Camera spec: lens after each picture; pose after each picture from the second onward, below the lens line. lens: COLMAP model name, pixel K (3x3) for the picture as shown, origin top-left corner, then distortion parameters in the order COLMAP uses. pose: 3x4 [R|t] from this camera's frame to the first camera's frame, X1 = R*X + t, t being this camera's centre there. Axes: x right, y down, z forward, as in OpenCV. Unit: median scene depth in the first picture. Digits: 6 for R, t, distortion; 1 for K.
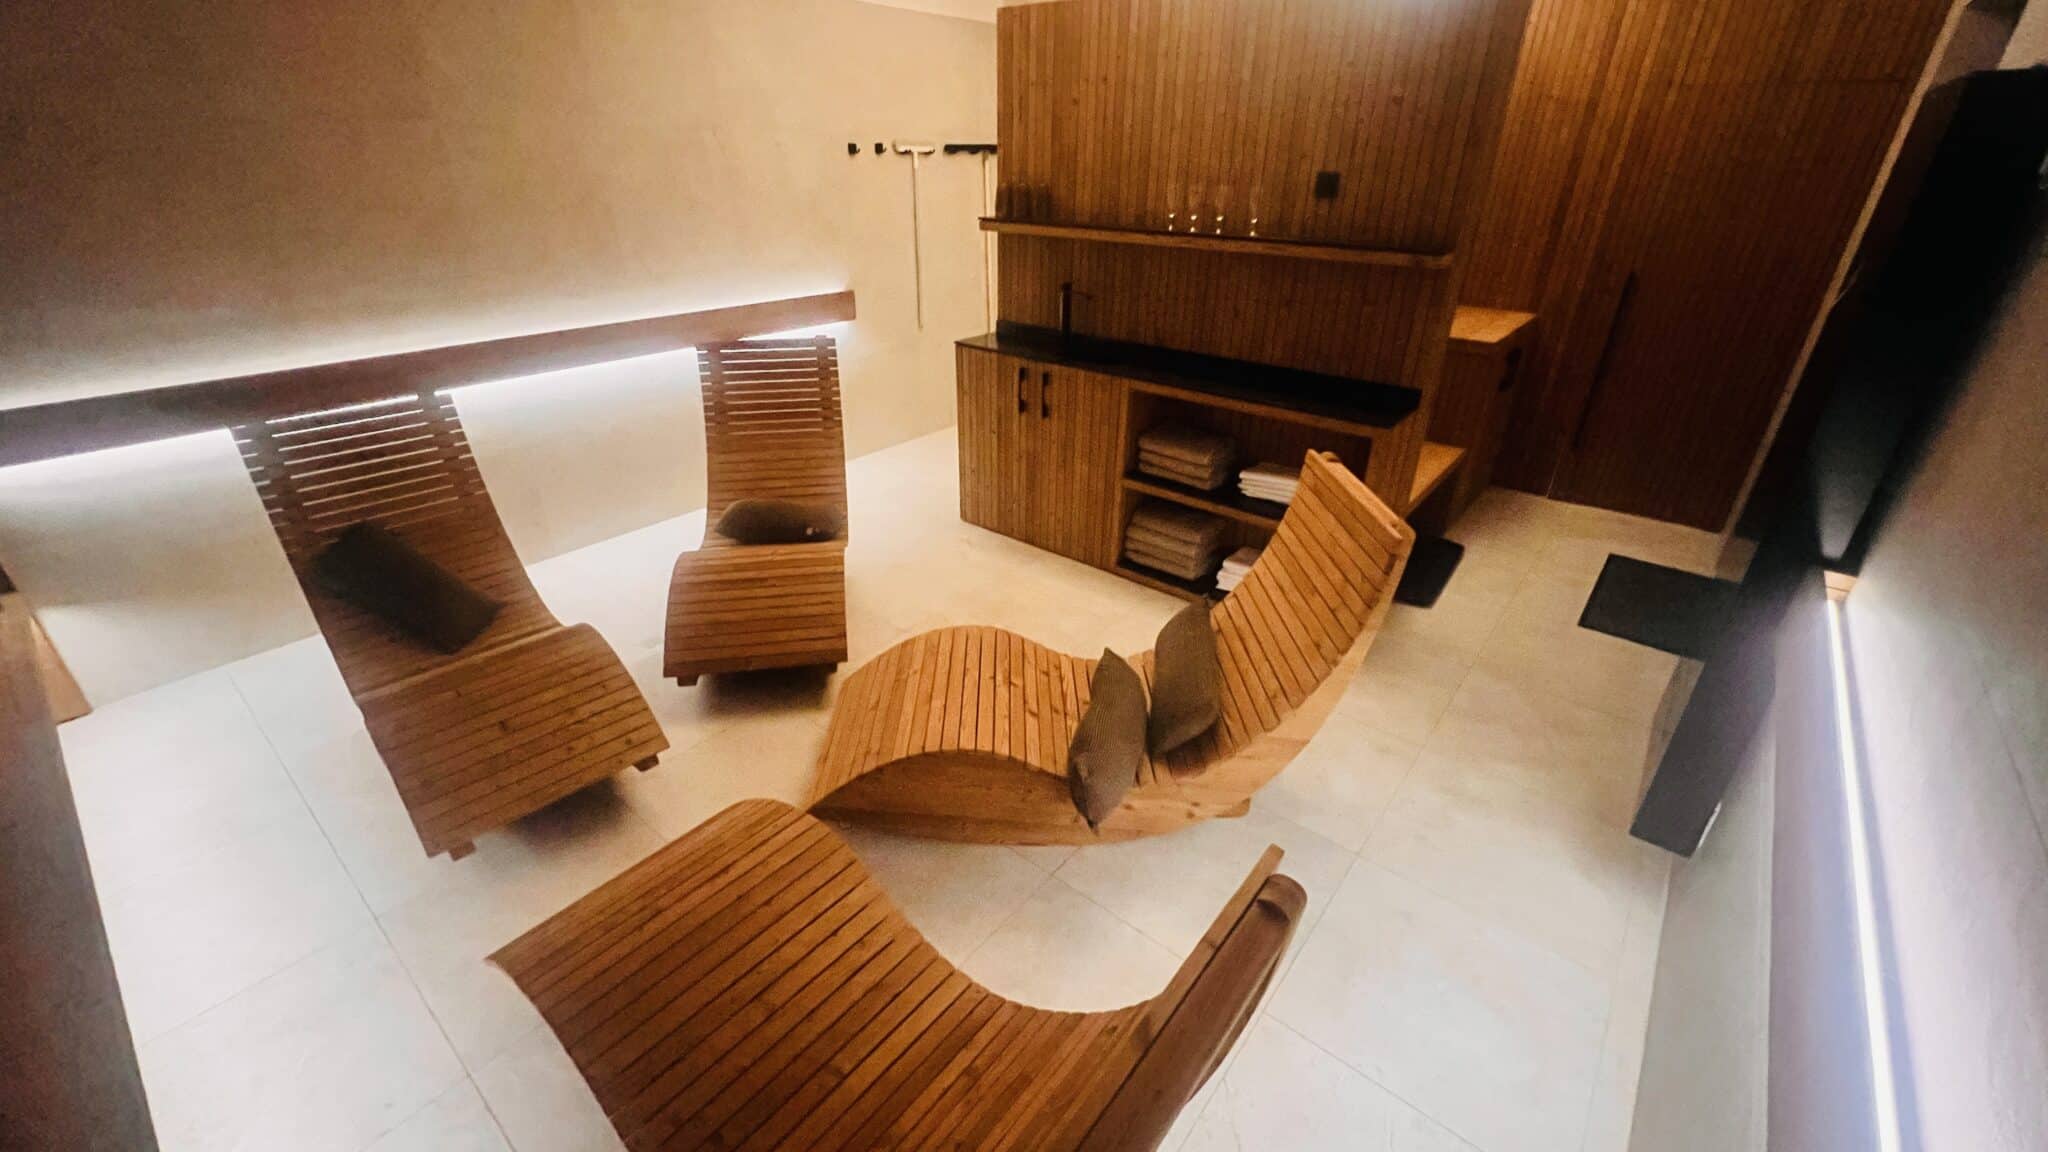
lens RADIAL K [[814.5, 0, 1012.9], [0, 814.5, 565.9], [0, 0, 1]] dist [-0.000990, 0.000103]
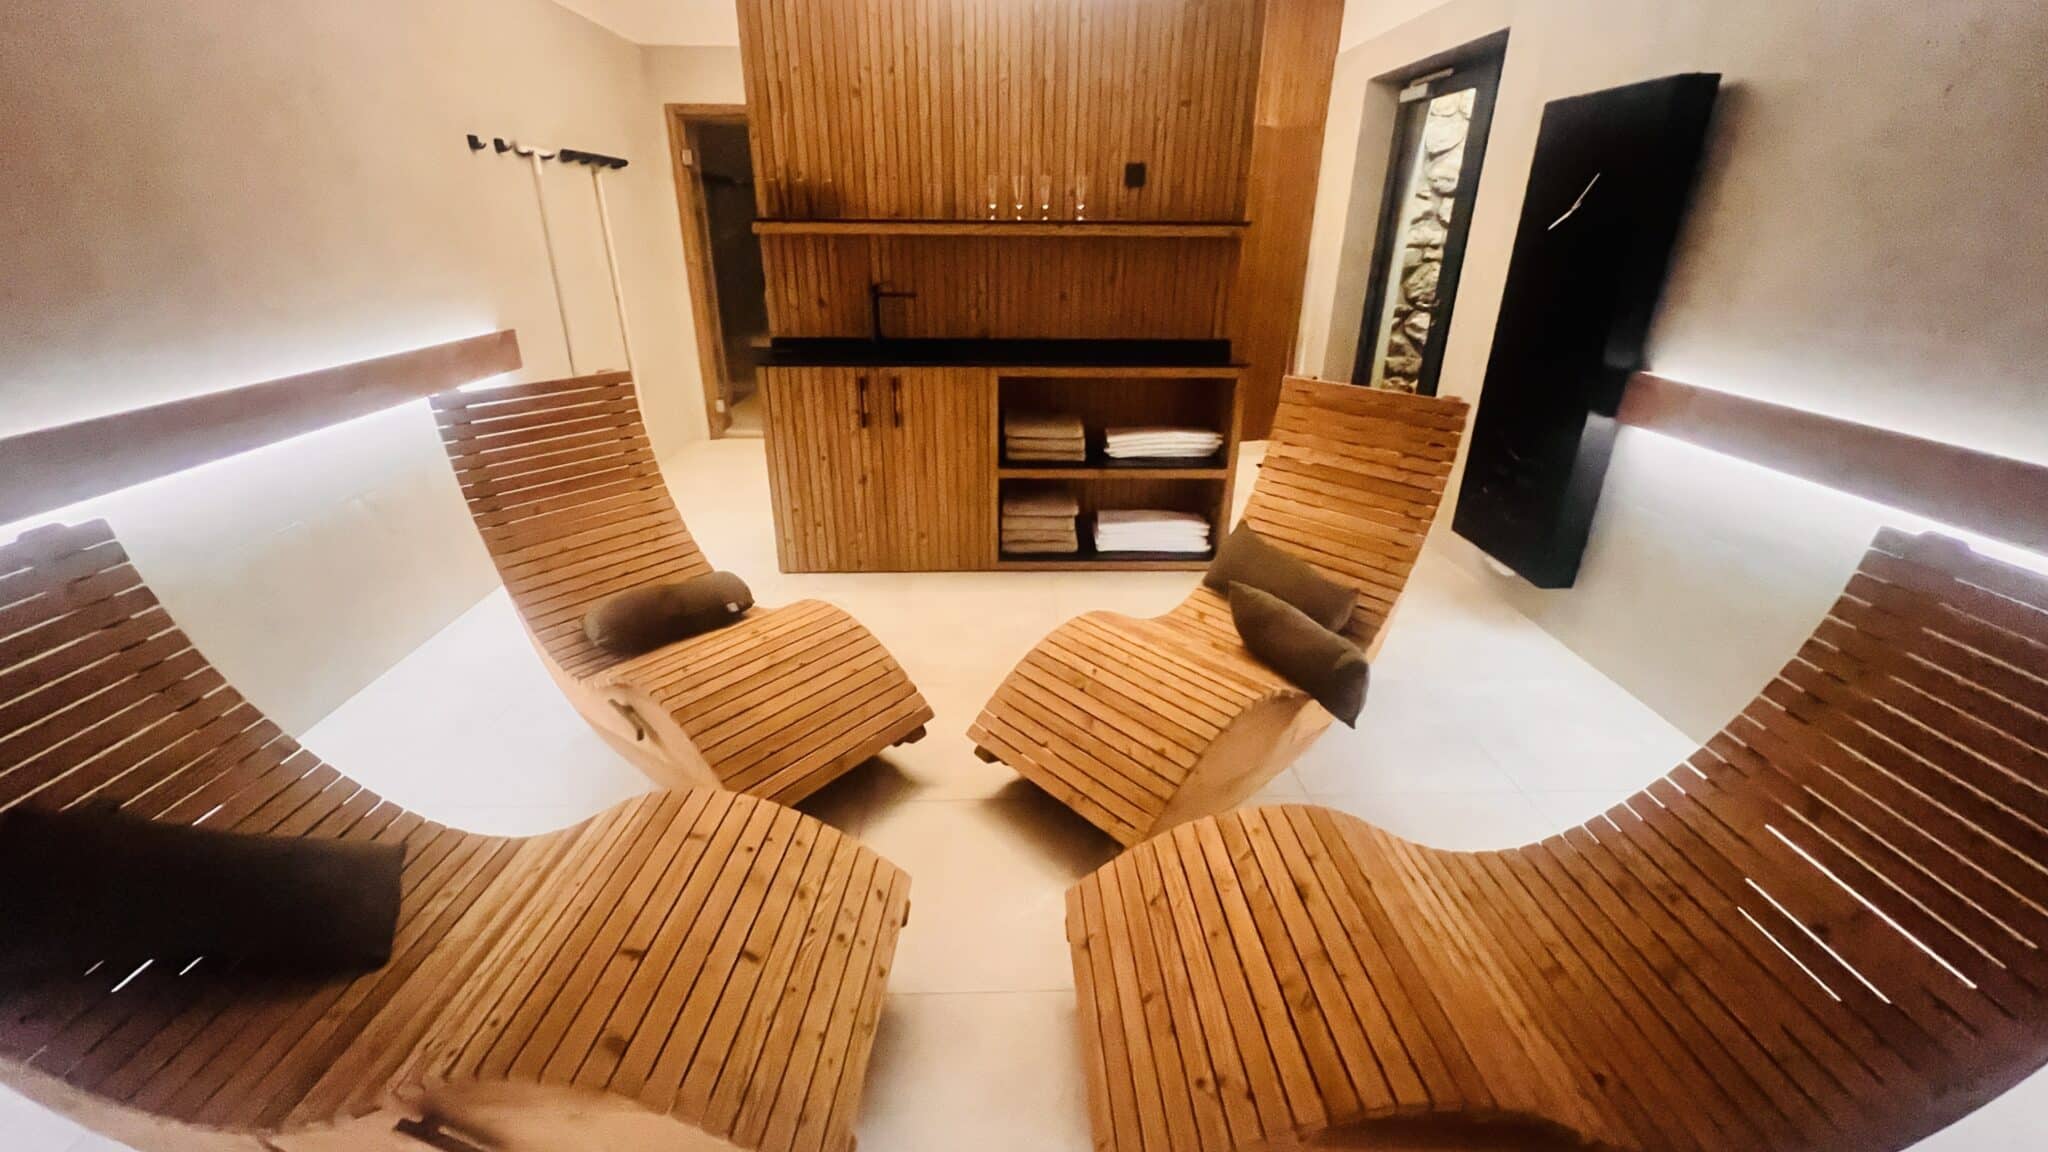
lens RADIAL K [[814.5, 0, 1012.9], [0, 814.5, 565.9], [0, 0, 1]] dist [-0.000990, 0.000103]
pose [[0.744694, -0.260195, 0.614597, -0.489732], [0.302156, 0.952534, 0.037147, -0.027435], [-0.595090, 0.158041, 0.787967, 0.229062]]
